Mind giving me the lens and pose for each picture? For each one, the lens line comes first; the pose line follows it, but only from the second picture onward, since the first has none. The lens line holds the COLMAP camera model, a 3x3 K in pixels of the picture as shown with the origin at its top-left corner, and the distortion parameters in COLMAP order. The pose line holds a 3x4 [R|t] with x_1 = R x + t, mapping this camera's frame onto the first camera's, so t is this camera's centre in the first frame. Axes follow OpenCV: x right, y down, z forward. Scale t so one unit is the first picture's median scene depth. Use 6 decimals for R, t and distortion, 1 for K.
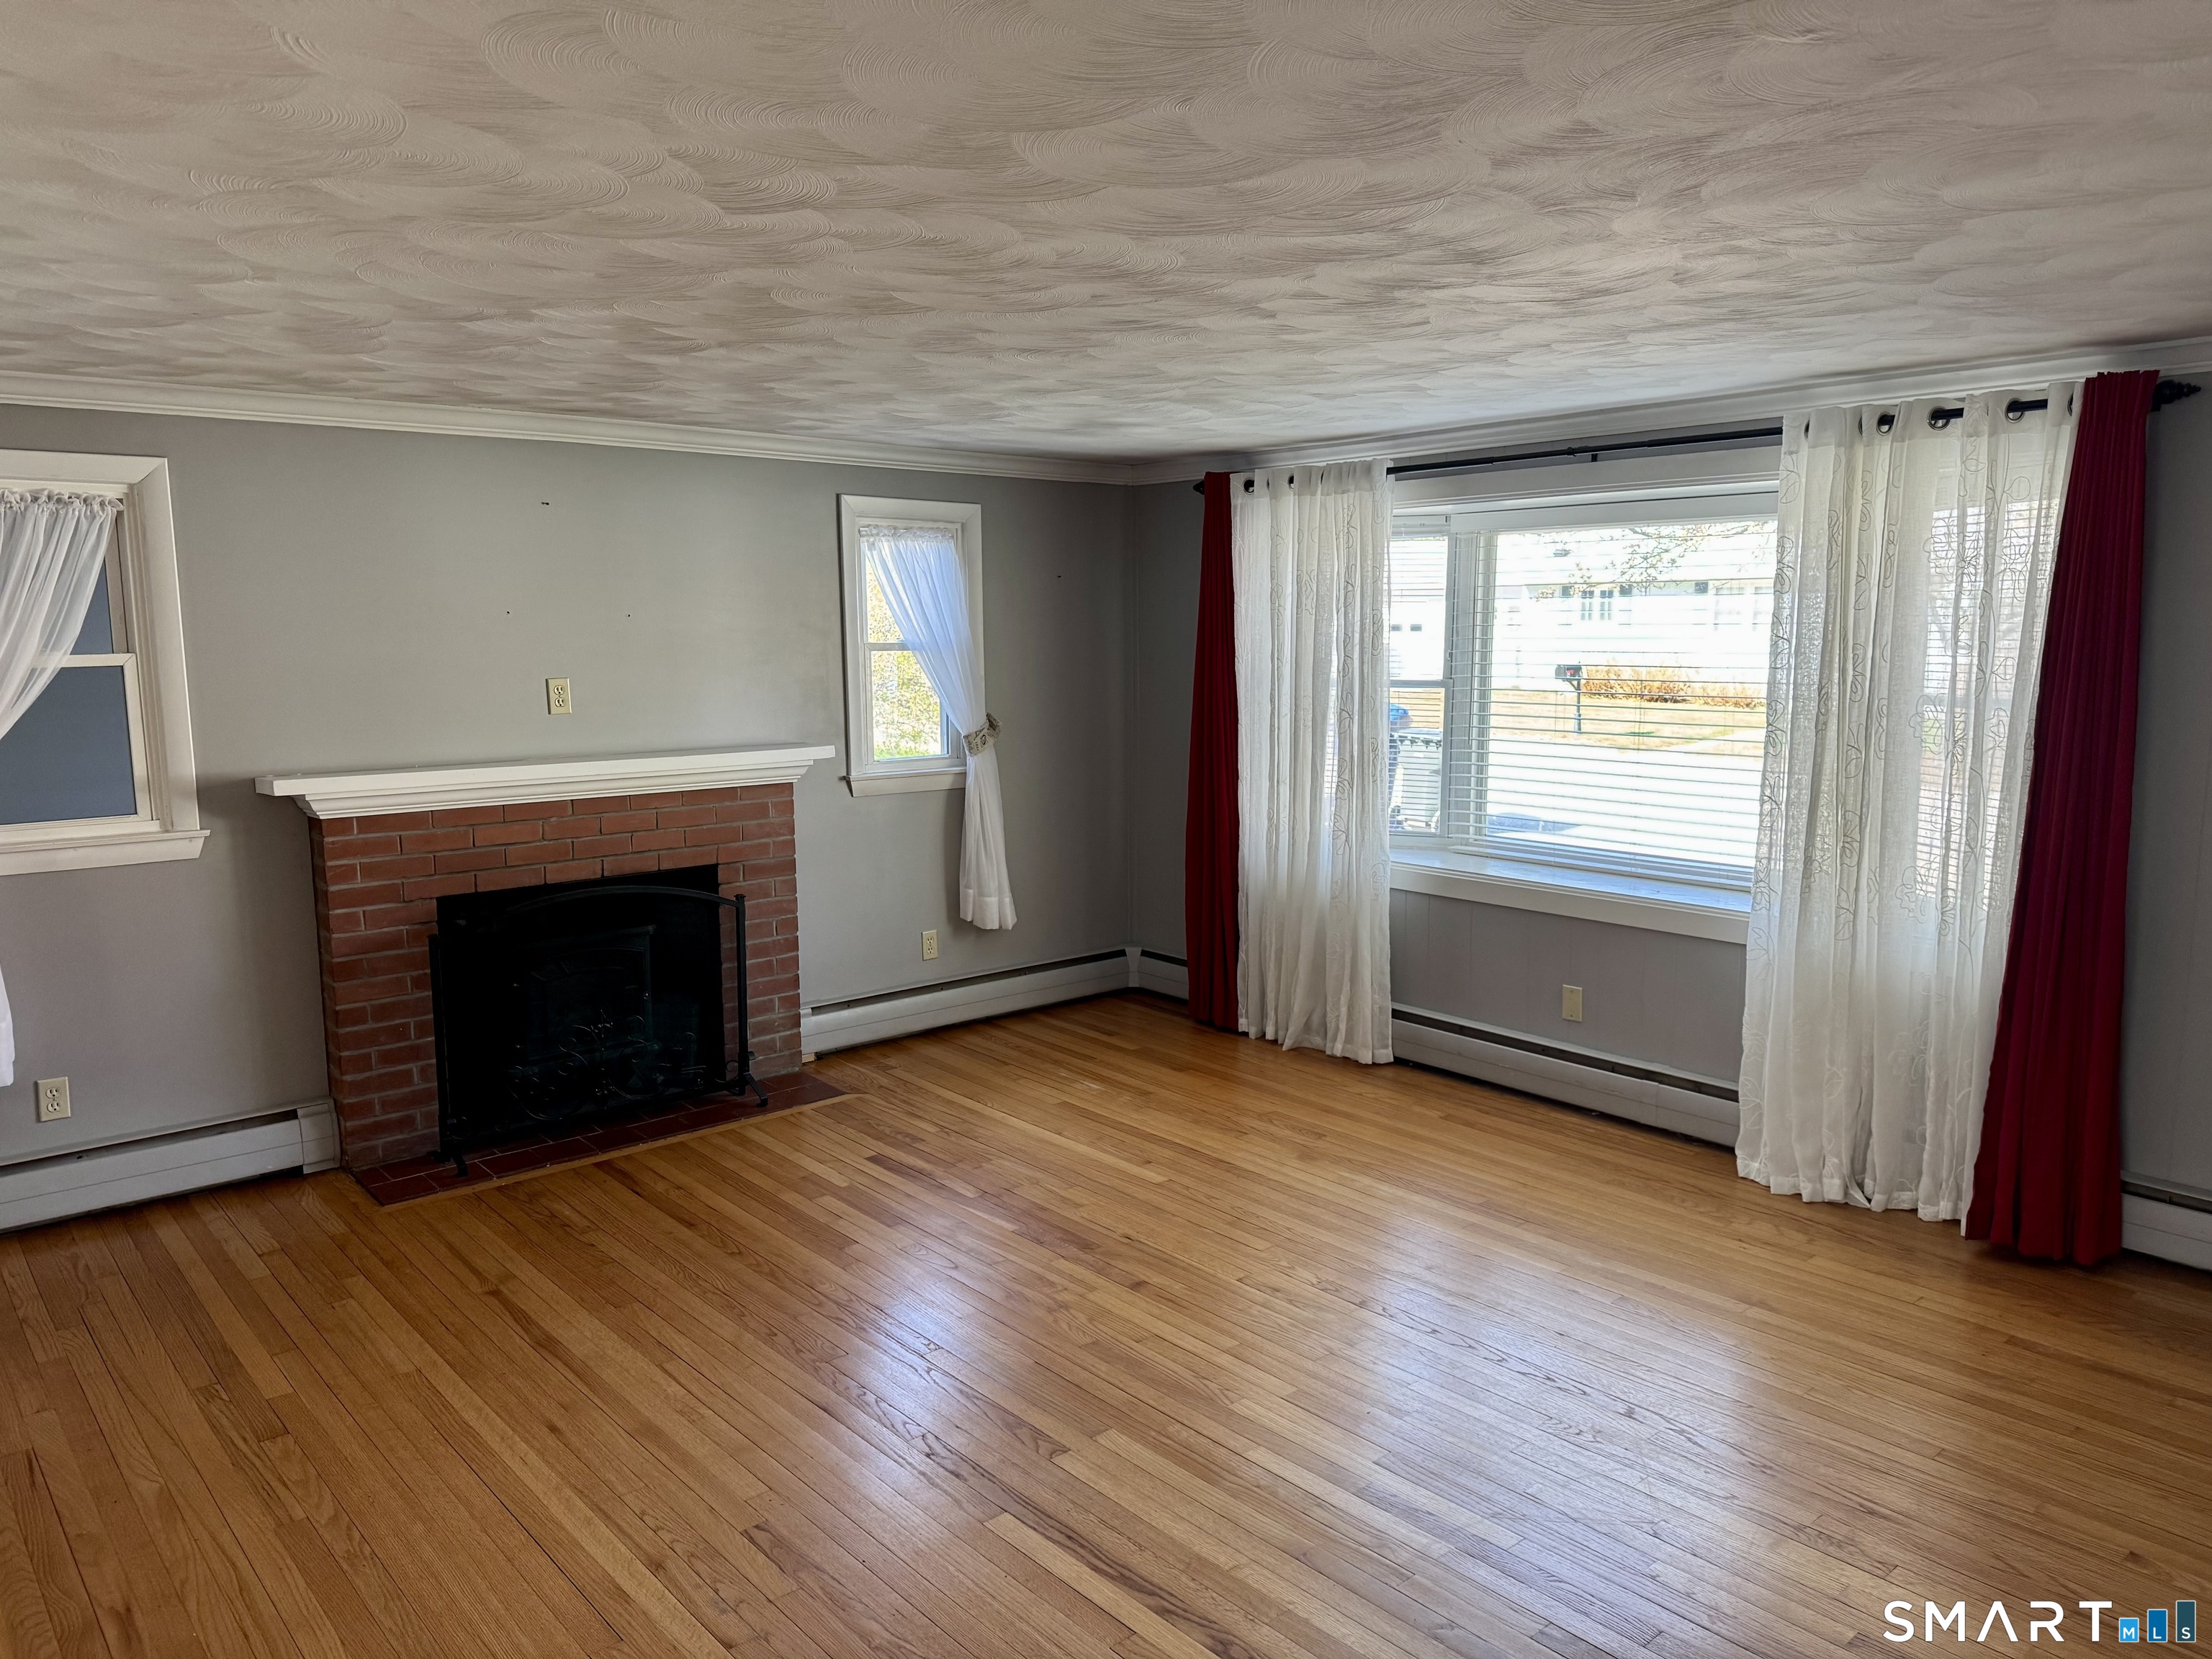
lens RADIAL K [[1553.3, 0, 1102.5], [0, 1553.3, 826.7], [0, 0, 1]] dist [0.079442, -0.094393]
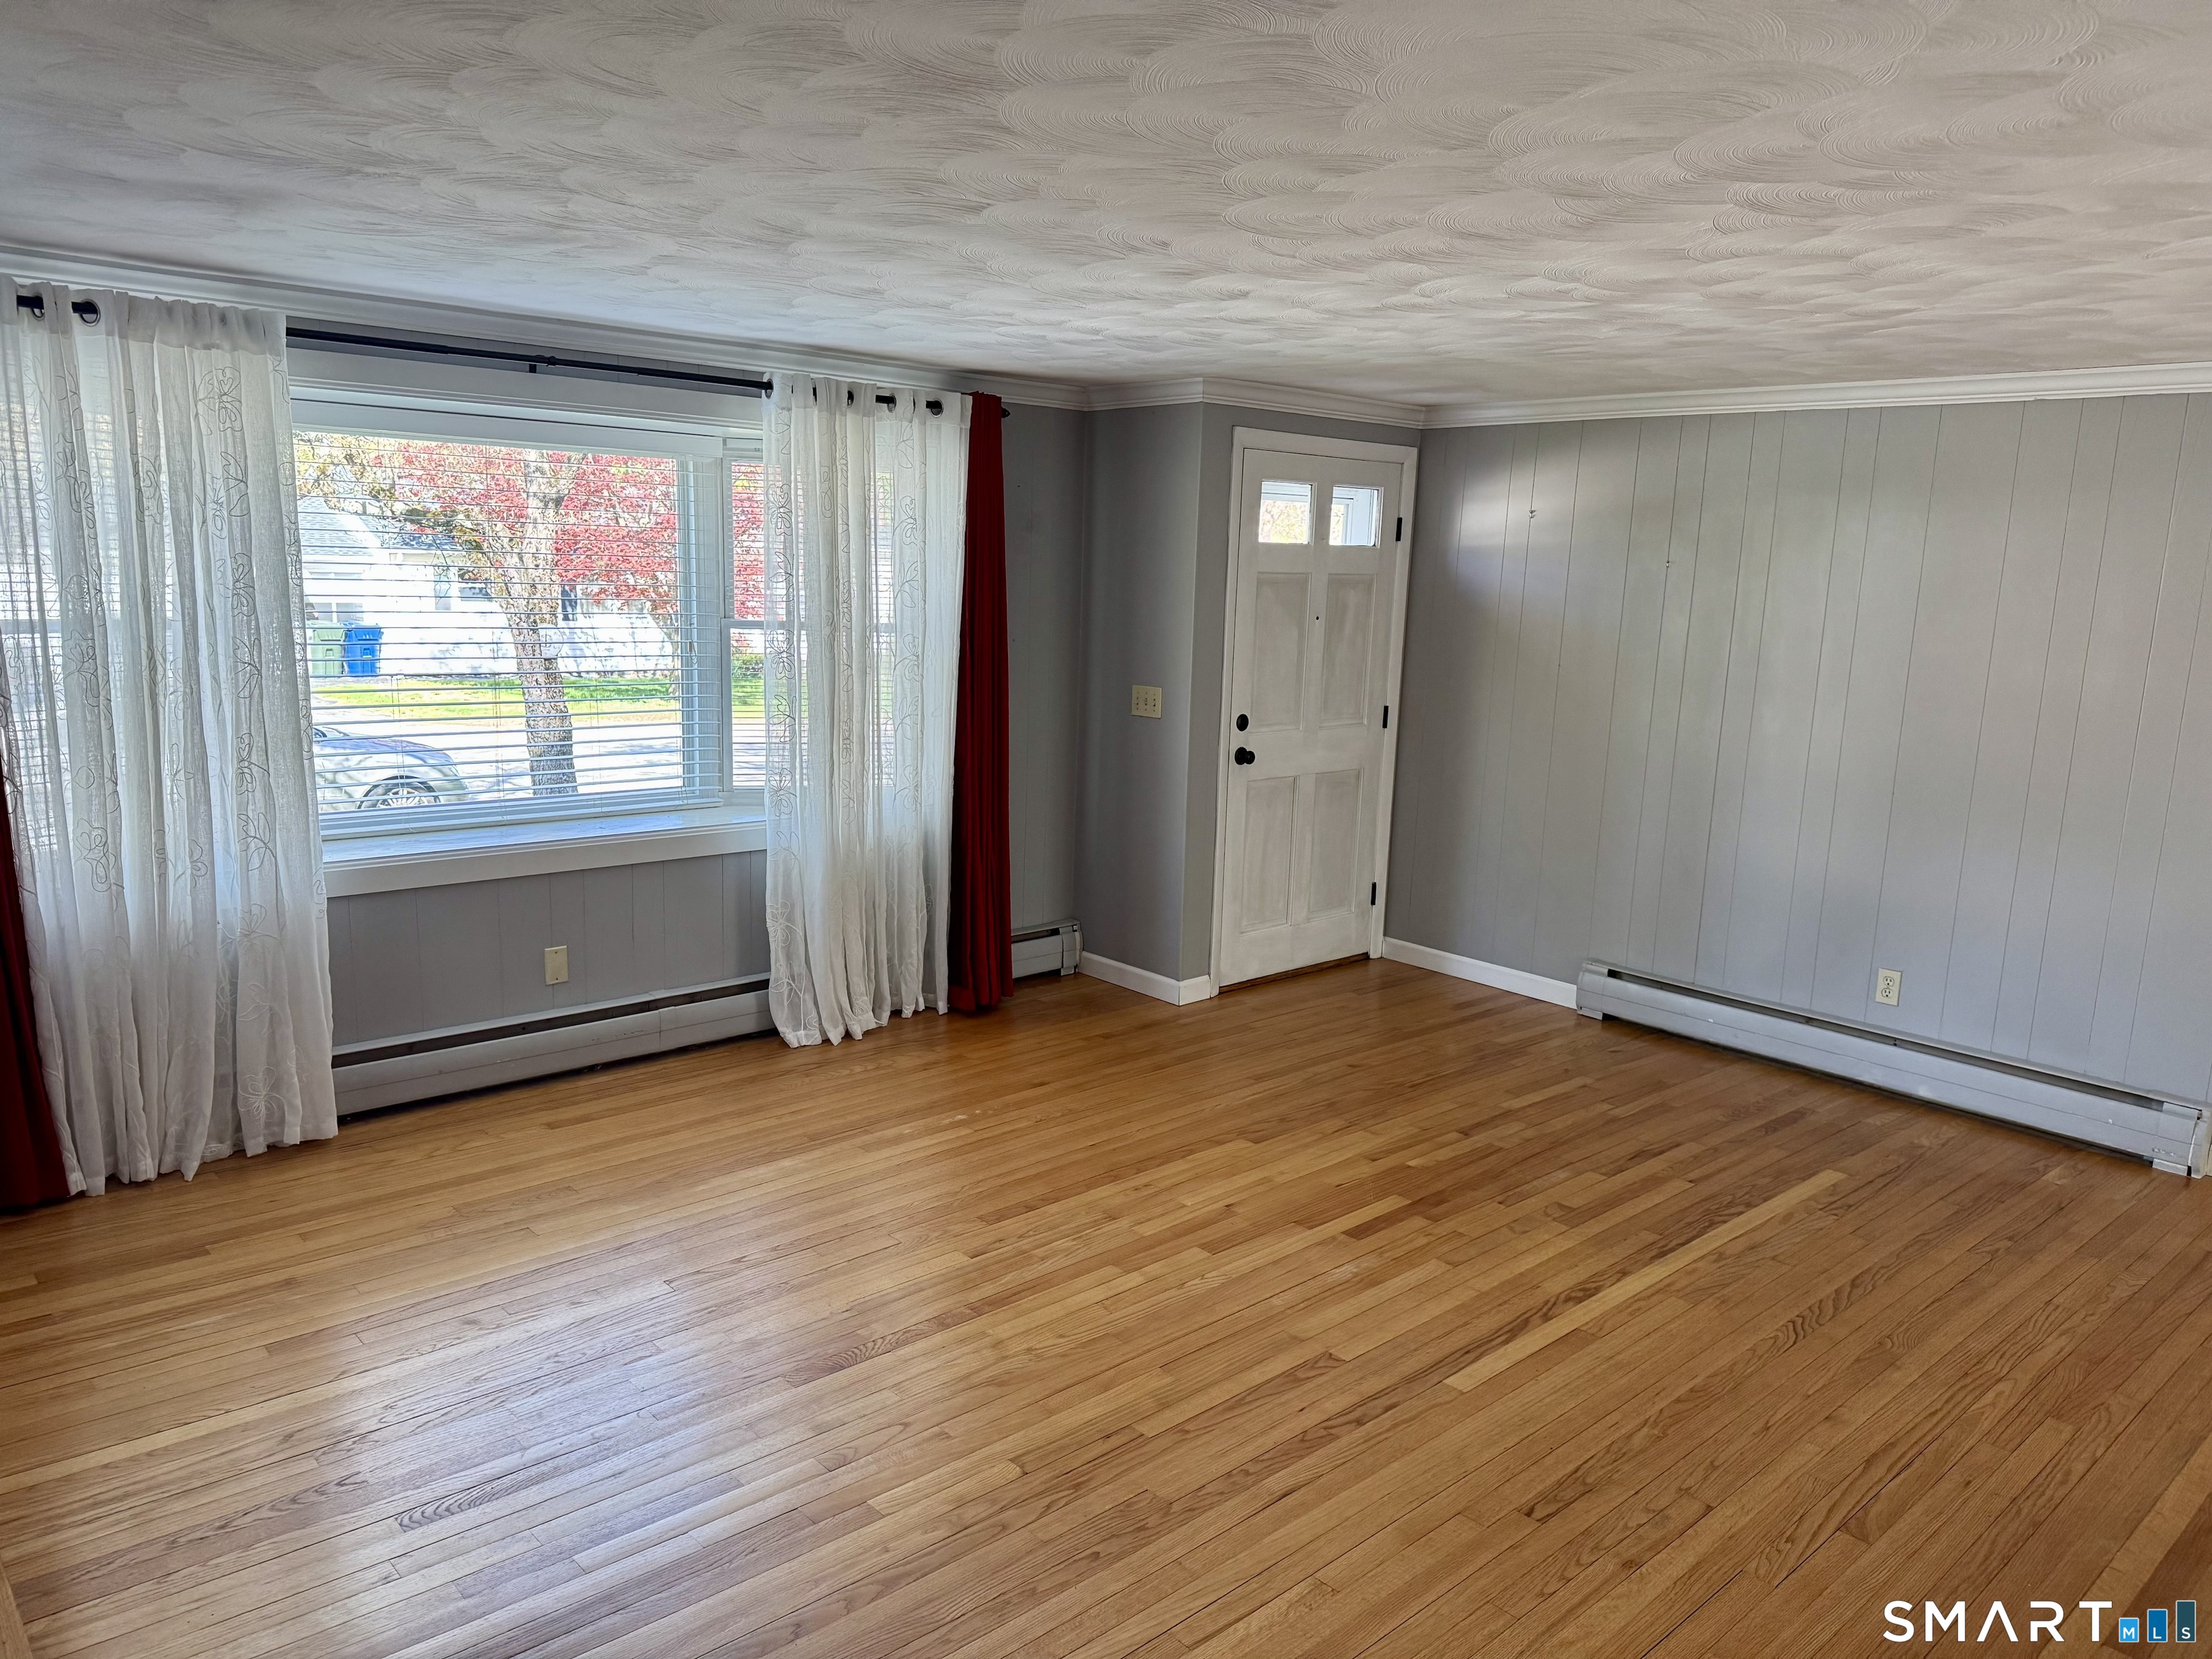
lens RADIAL K [[1553.3, 0, 1099.0], [0, 1553.3, 829.6], [0, 0, 1]] dist [0.079442, -0.094393]
pose [[-0.024199, -0.167031, 0.985655, -0.642530], [0.102237, 0.980361, 0.168644, -0.094428], [-0.994466, 0.104851, -0.006647, 0.715402]]
